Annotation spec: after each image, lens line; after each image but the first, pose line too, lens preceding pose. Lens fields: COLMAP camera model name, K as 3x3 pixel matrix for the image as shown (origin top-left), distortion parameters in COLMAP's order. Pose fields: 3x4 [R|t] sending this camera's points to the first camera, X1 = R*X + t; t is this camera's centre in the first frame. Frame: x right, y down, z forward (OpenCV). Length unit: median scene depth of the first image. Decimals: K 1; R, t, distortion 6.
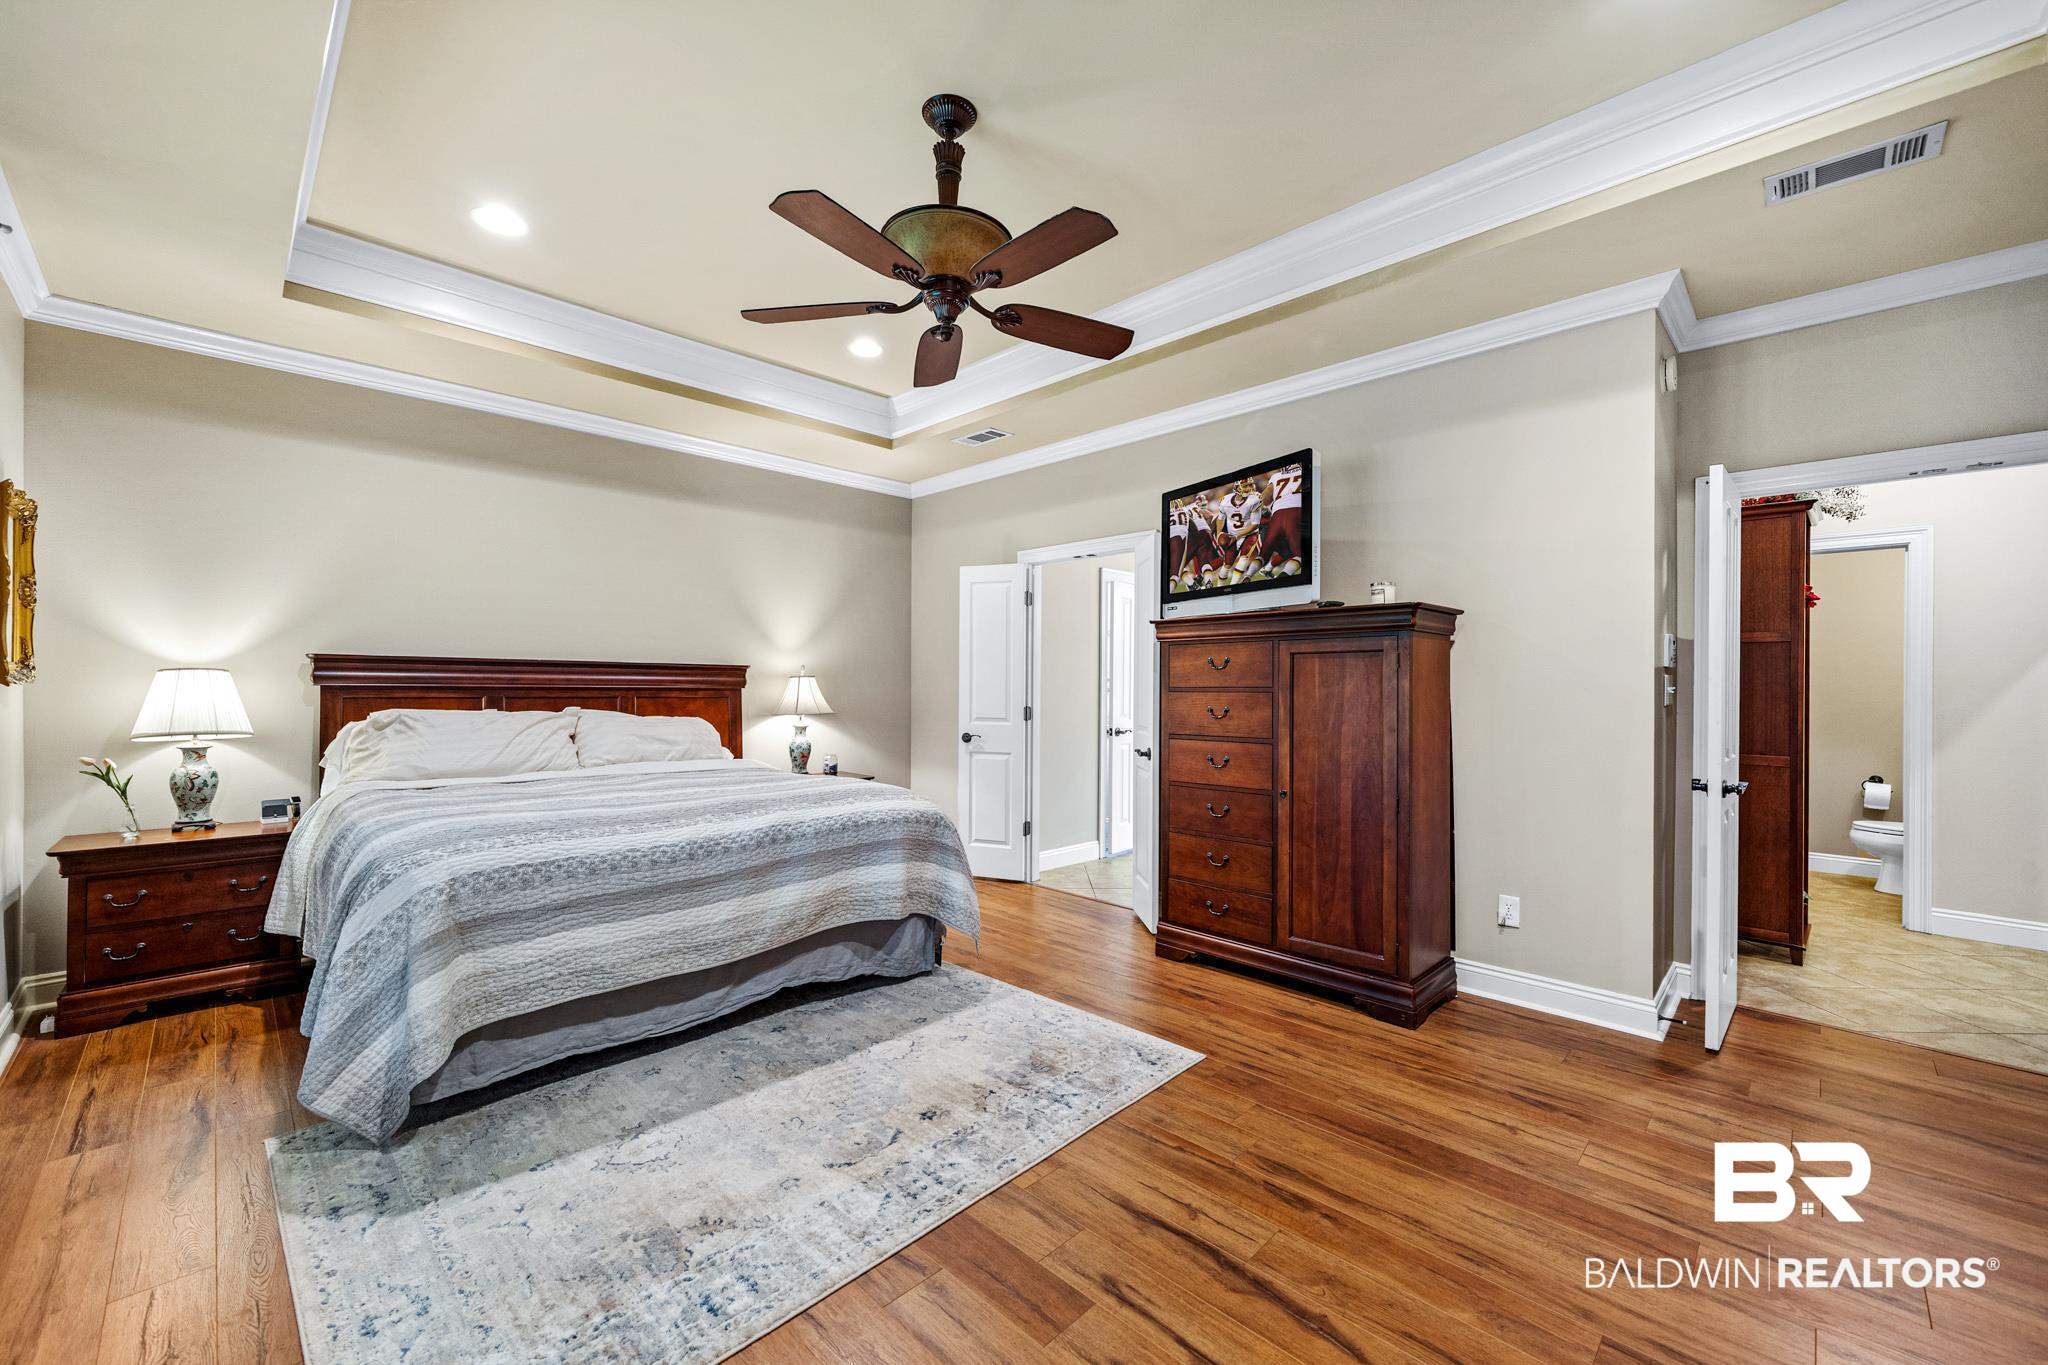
lens RADIAL K [[811.7, 0, 1024.0], [0, 811.7, 682.5], [0, 0, 1]] dist [0.000482, 0.000348]
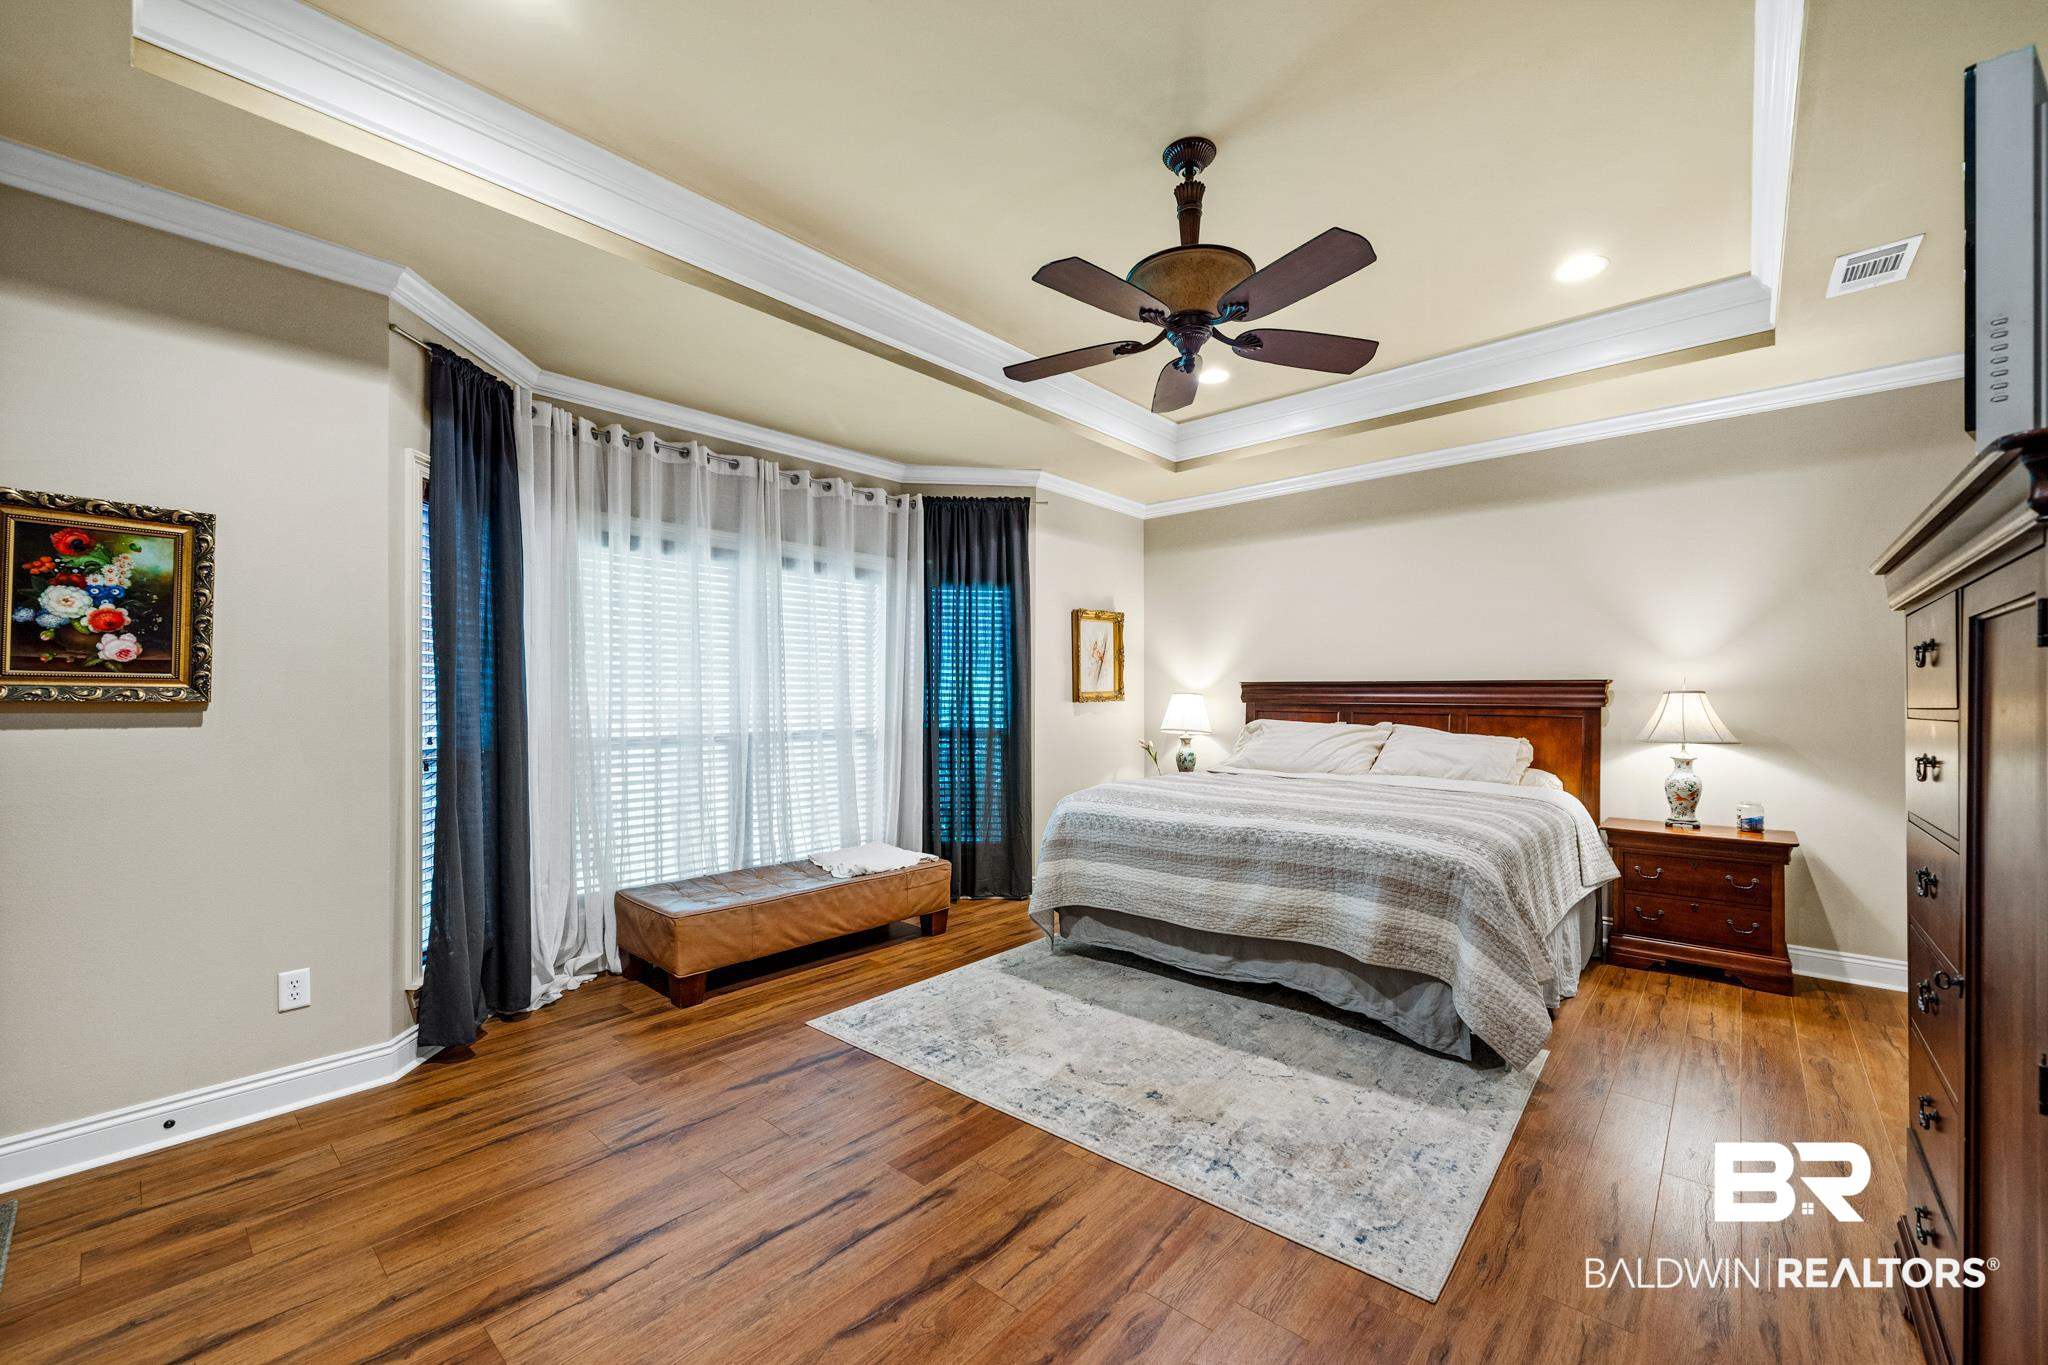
lens RADIAL K [[807.8, 0, 1020.6], [0, 807.8, 692.7], [0, 0, 1]] dist [-0.000047, 0.000150]
pose [[0.056130, -0.011106, -0.998362, 0.856445], [0.002173, 0.999937, -0.011001, 0.000616], [0.998421, -0.001552, 0.056151, 0.671759]]
